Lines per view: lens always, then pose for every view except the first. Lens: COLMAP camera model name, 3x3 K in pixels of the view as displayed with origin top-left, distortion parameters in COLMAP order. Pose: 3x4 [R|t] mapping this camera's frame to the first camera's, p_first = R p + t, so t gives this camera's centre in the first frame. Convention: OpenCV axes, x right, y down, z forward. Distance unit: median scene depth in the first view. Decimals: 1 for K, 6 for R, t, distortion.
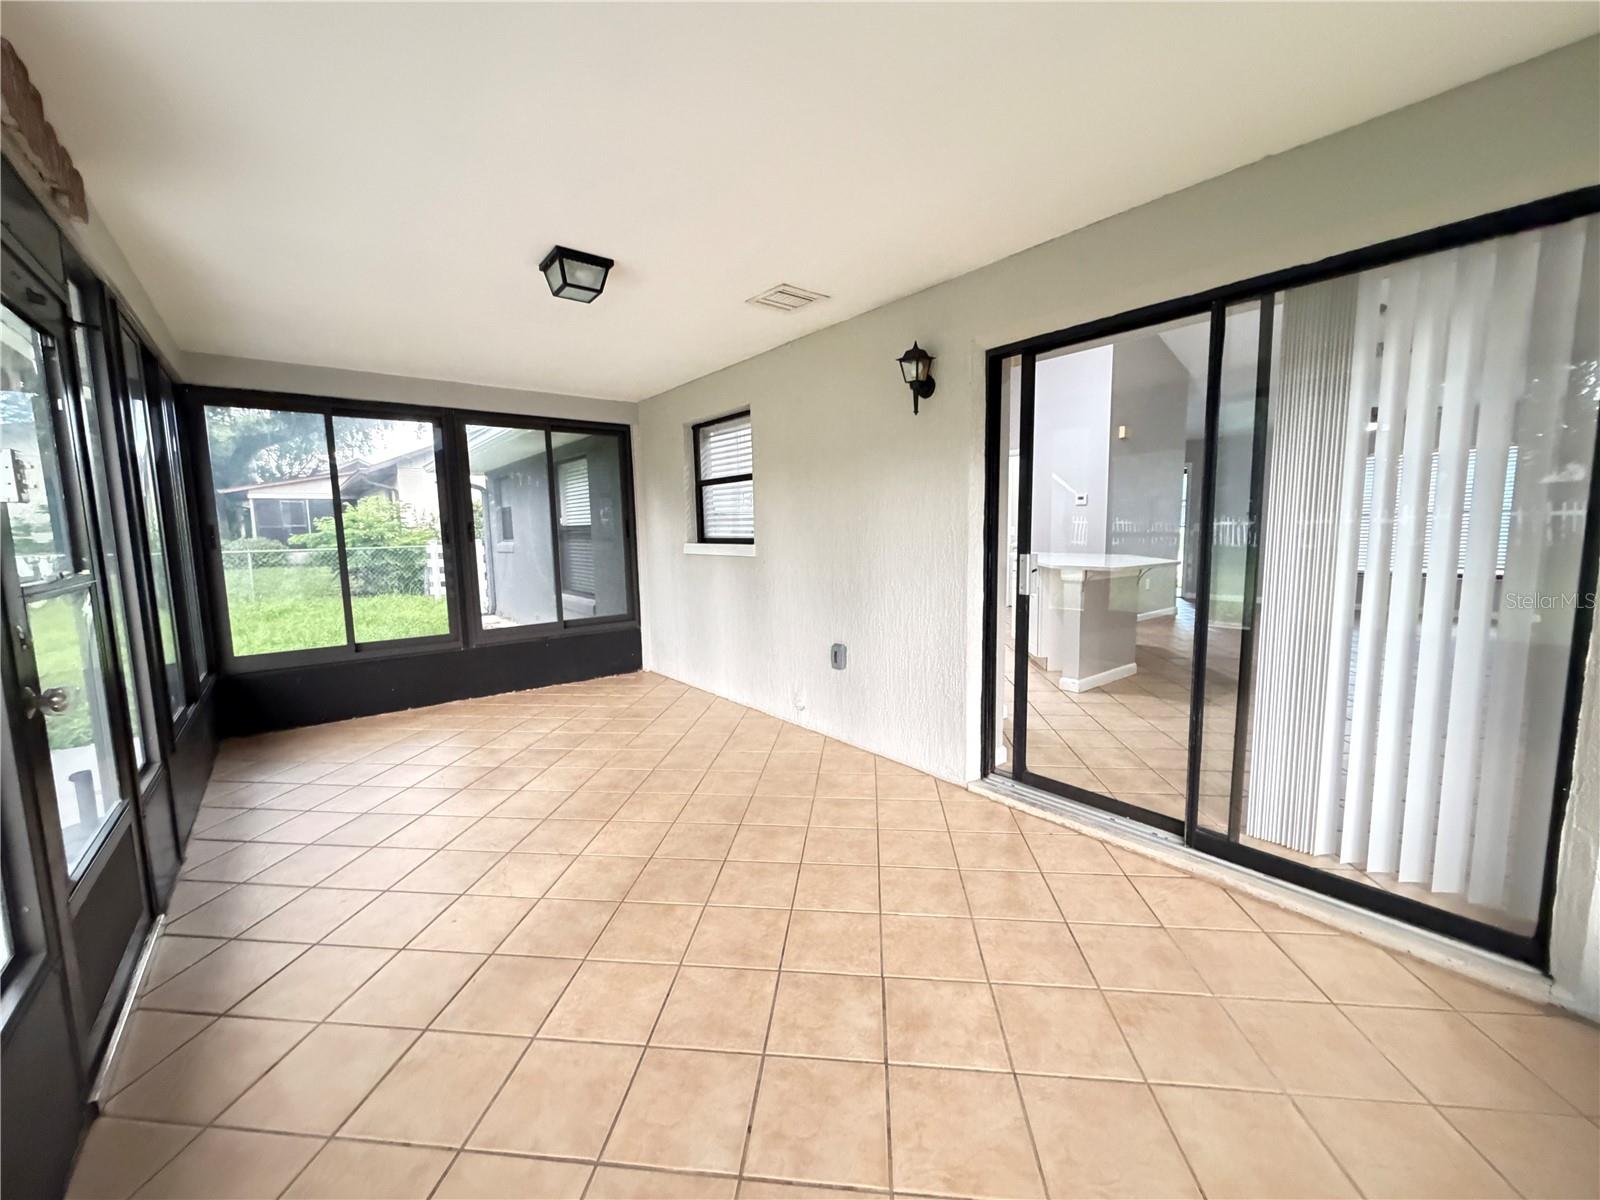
lens RADIAL K [[635.4, 0, 803.4], [0, 635.4, 601.3], [0, 0, 1]] dist [-0.000324, 0.000281]
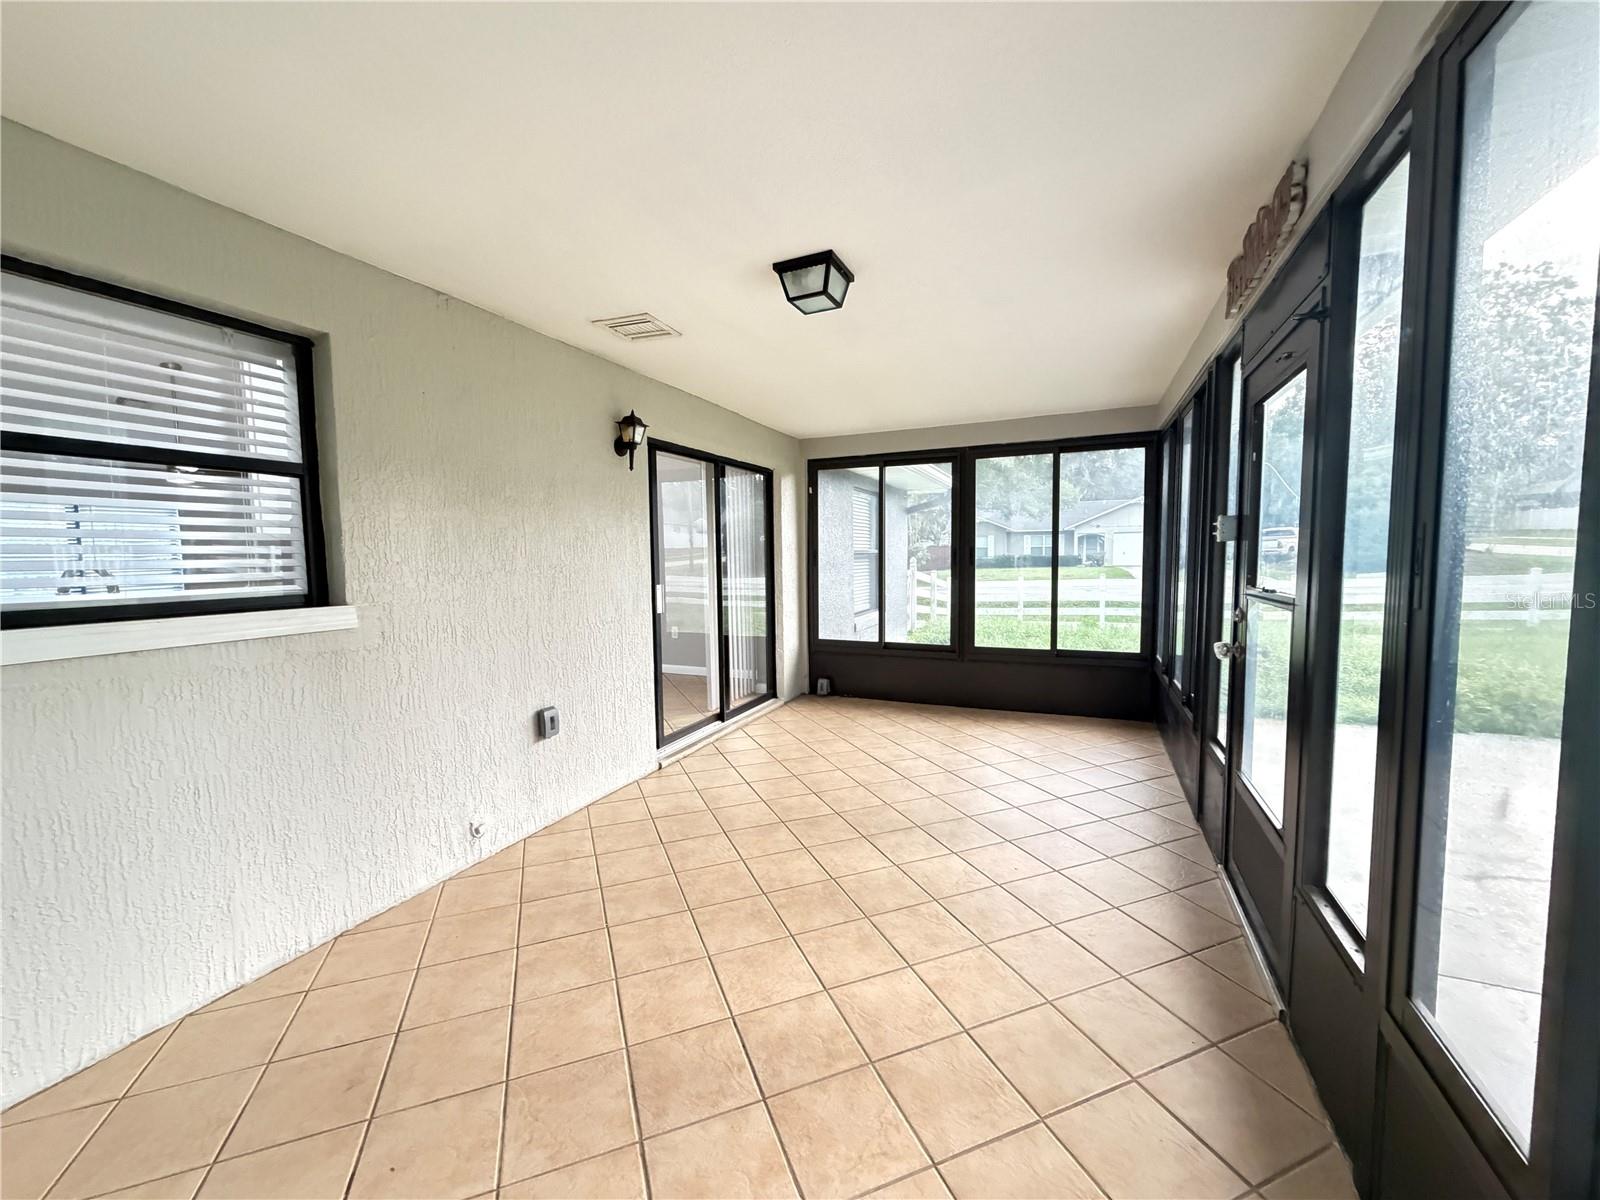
lens RADIAL K [[635.4, 0, 802.1], [0, 635.4, 597.5], [0, 0, 1]] dist [-0.000324, 0.000281]
pose [[-0.460657, -0.046798, 0.886344, -0.948878], [0.116878, 0.986715, 0.112842, -0.149323], [-0.879849, 0.155575, -0.449067, 1.208829]]
